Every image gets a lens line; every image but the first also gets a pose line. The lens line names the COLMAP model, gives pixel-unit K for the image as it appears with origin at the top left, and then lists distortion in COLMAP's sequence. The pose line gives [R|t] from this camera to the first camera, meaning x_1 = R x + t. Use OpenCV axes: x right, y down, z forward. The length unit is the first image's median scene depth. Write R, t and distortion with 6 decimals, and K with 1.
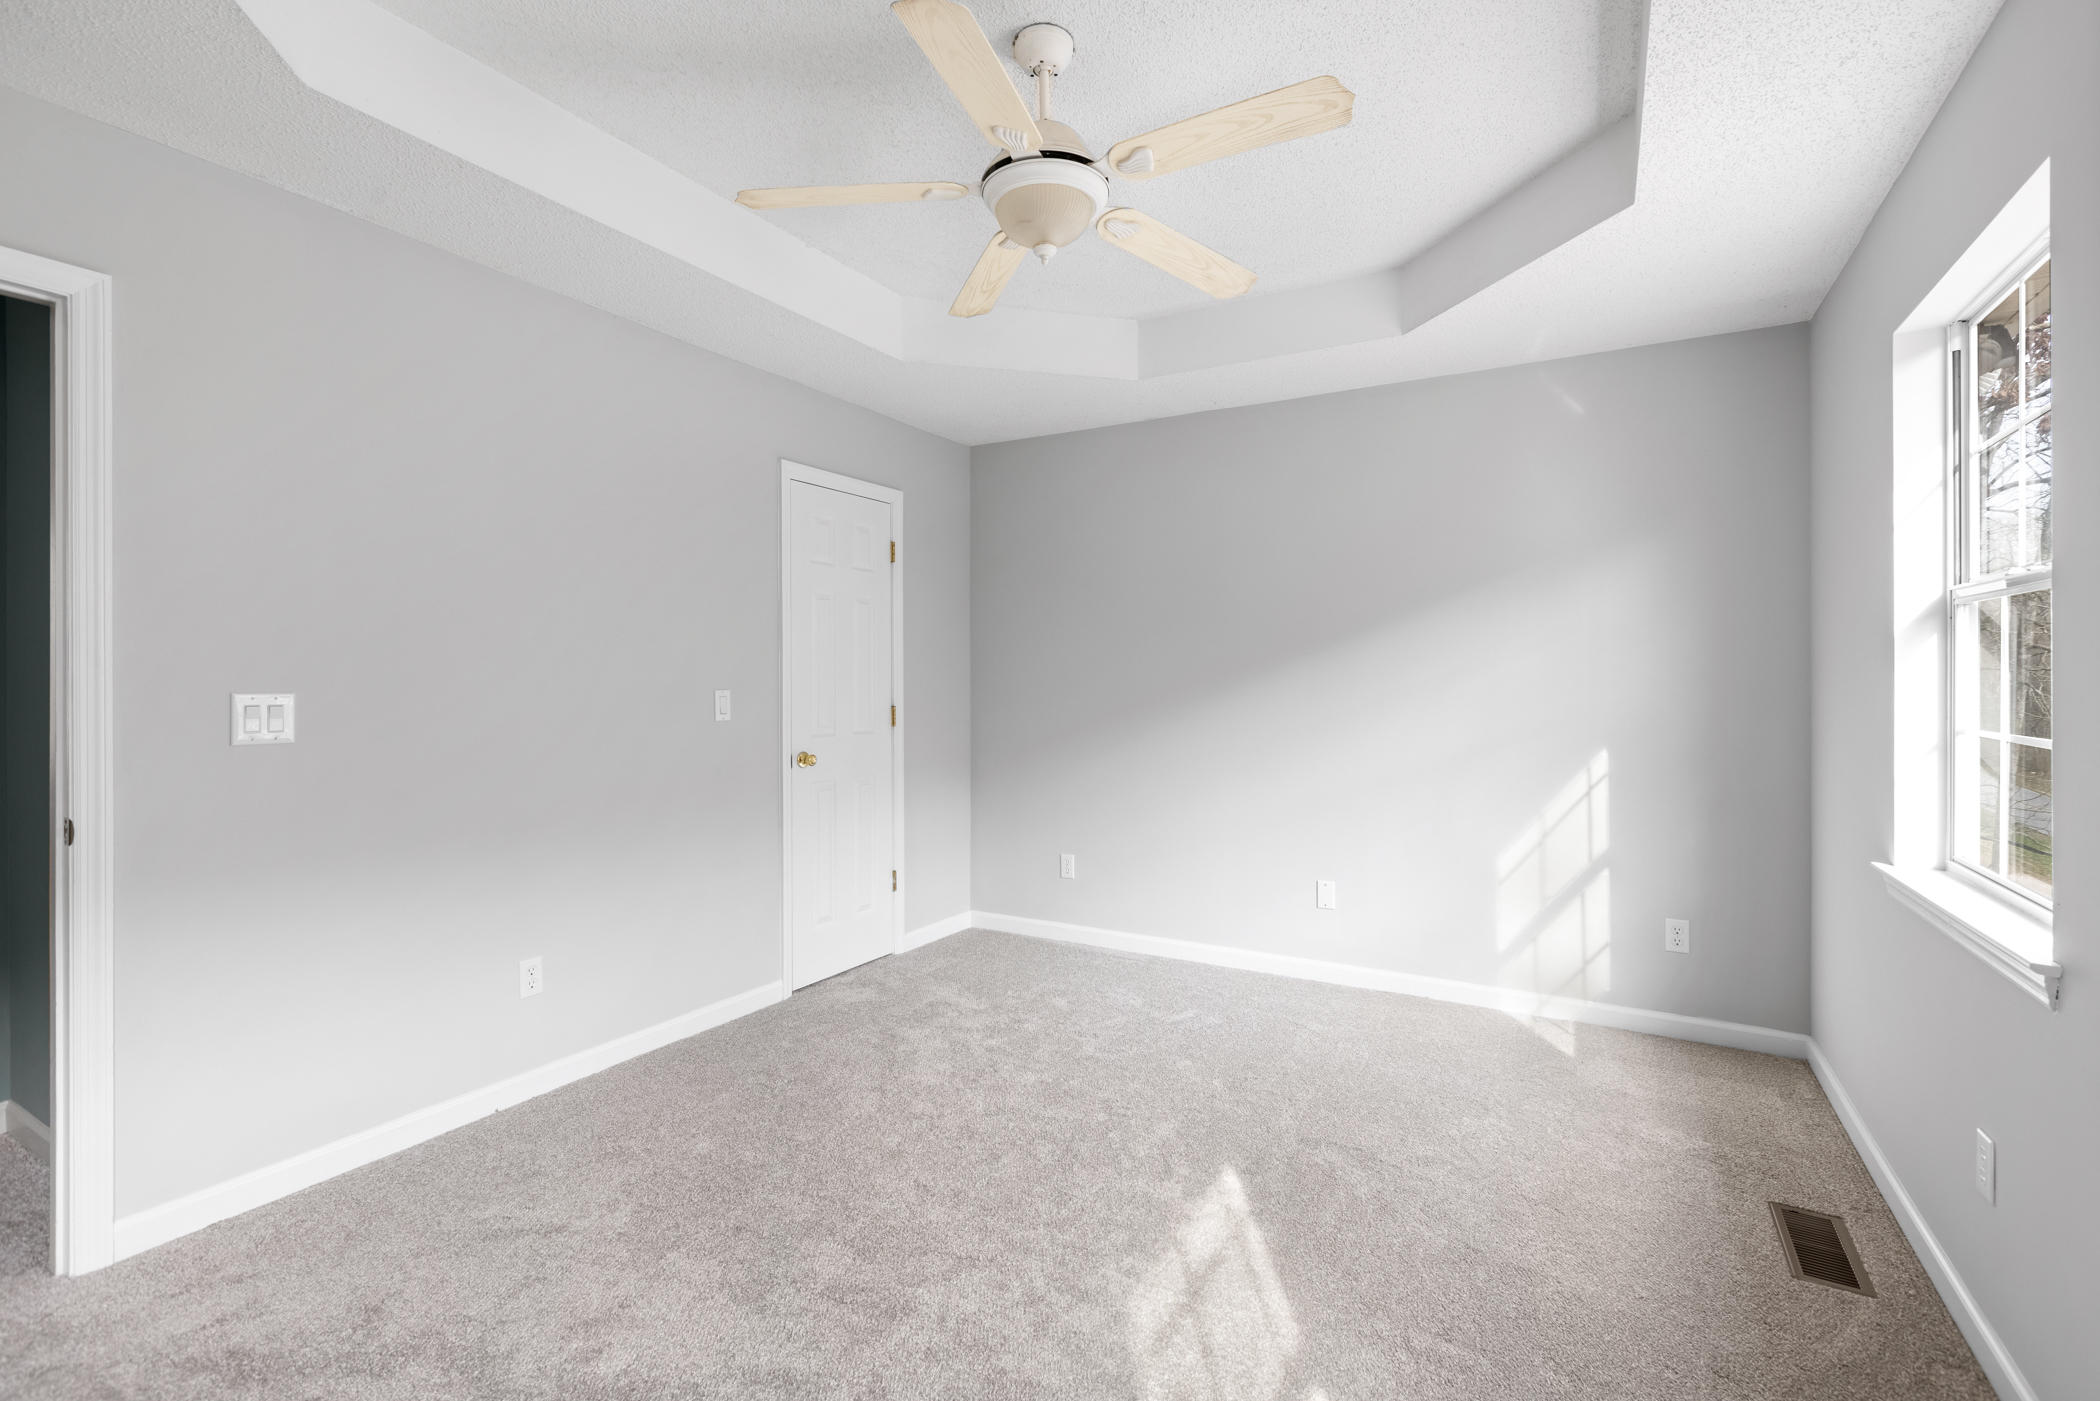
lens RADIAL K [[958.8, 0, 1052.0], [0, 958.8, 687.4], [0, 0, 1]] dist [0.026962, 0.000577]
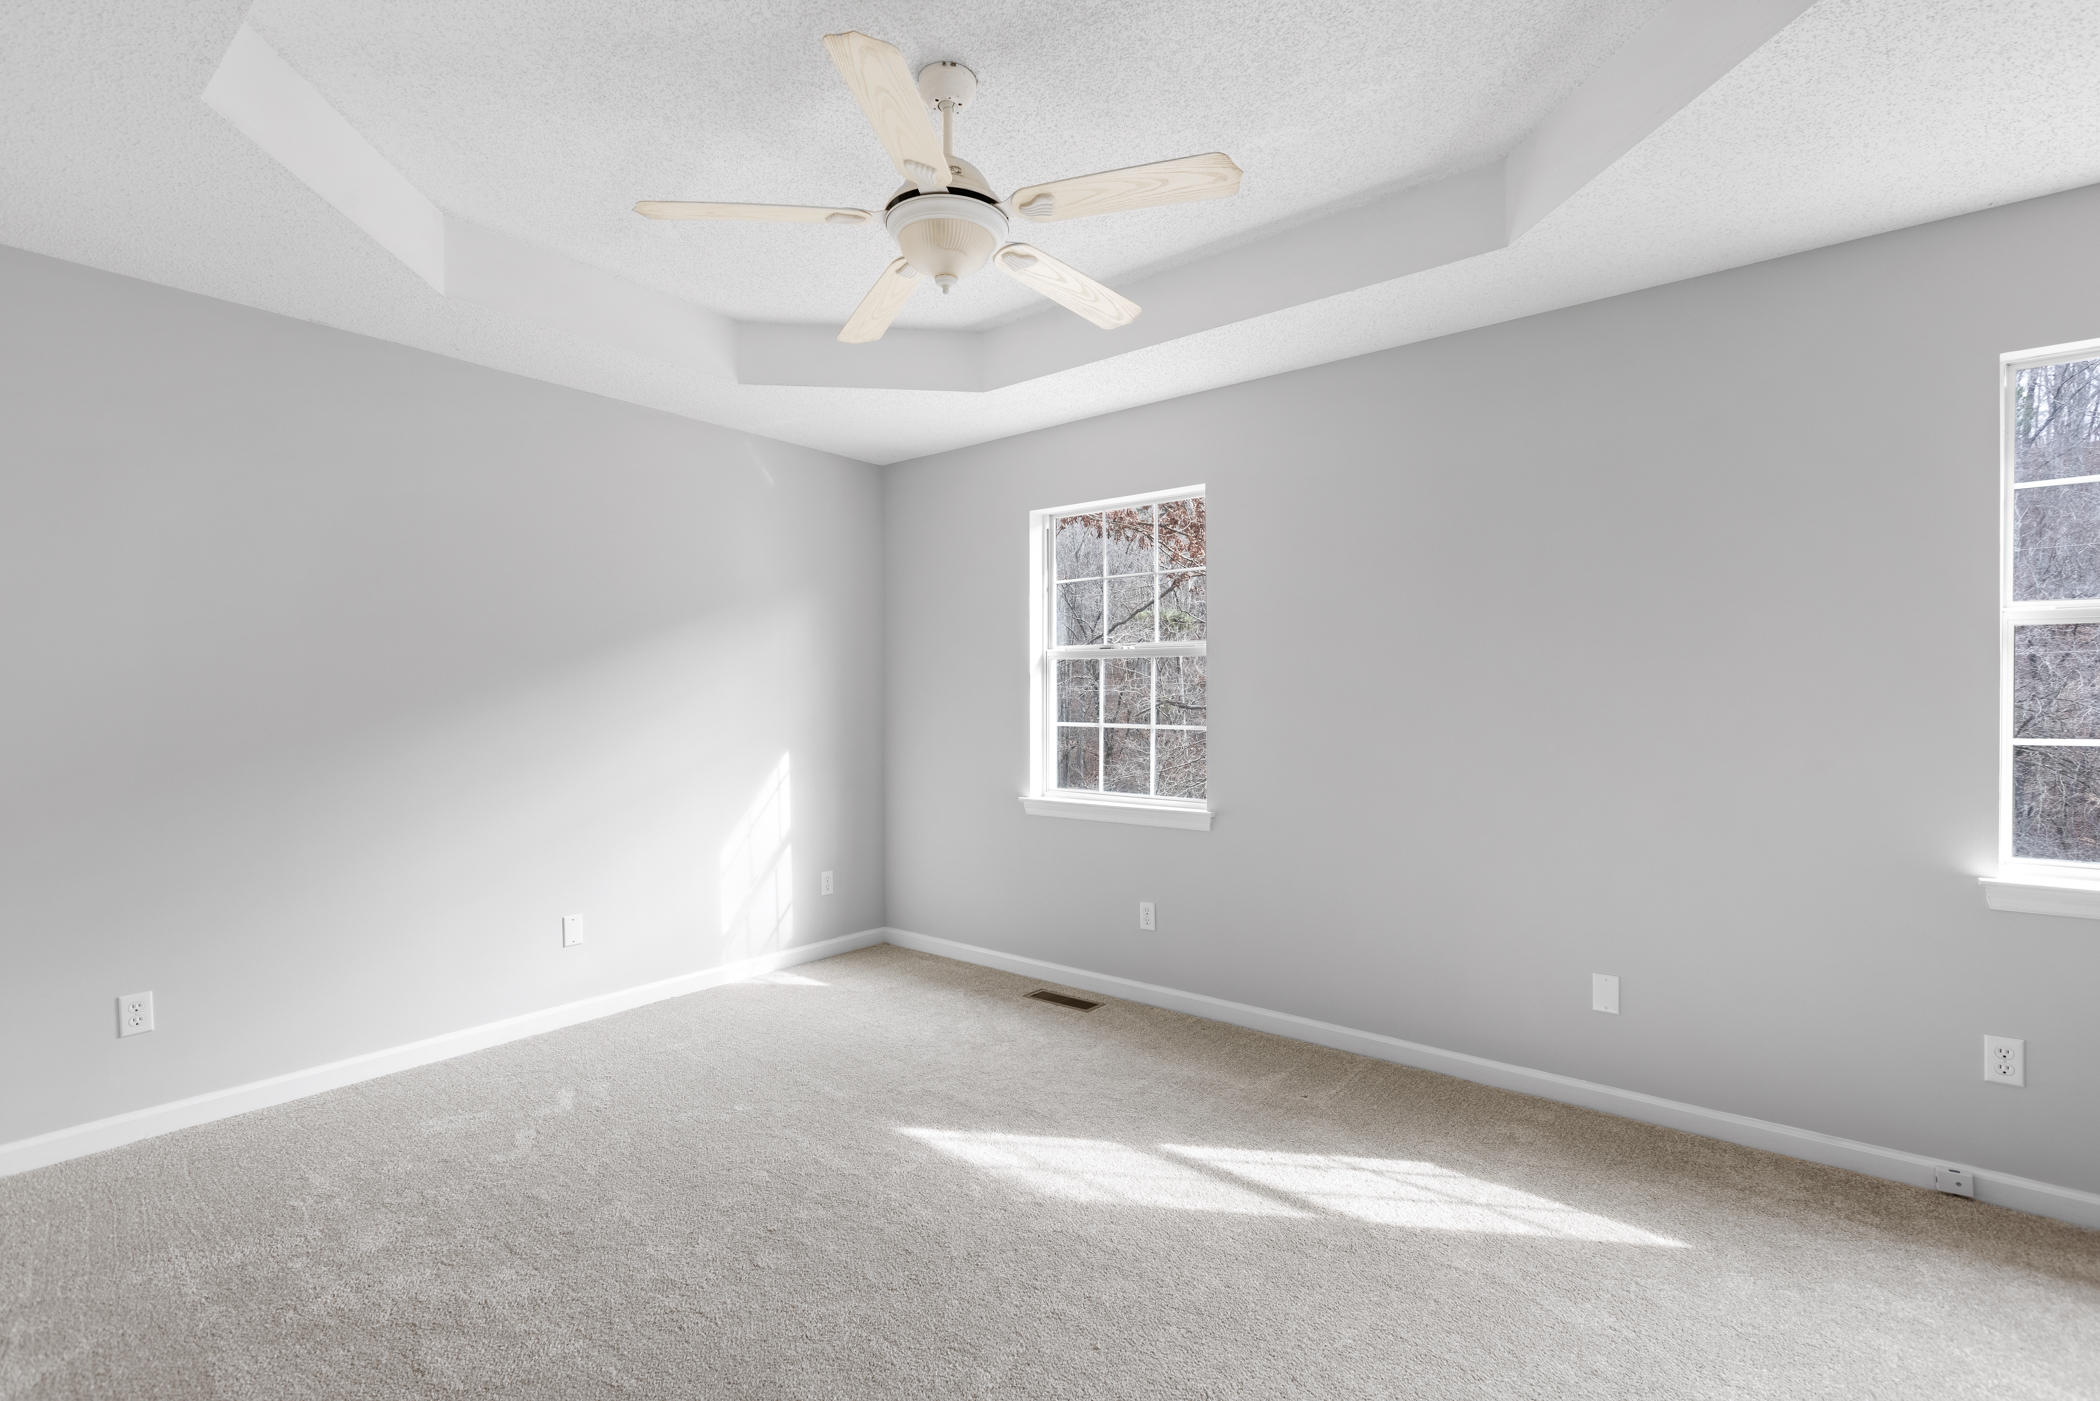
lens RADIAL K [[958.8, 0, 1055.4], [0, 958.8, 710.3], [0, 0, 1]] dist [0.026962, 0.000577]
pose [[0.158875, -0.013687, 0.987204, -0.636722], [0.009610, 0.999878, 0.012316, -0.003713], [-0.987252, 0.007531, 0.158987, 0.449899]]
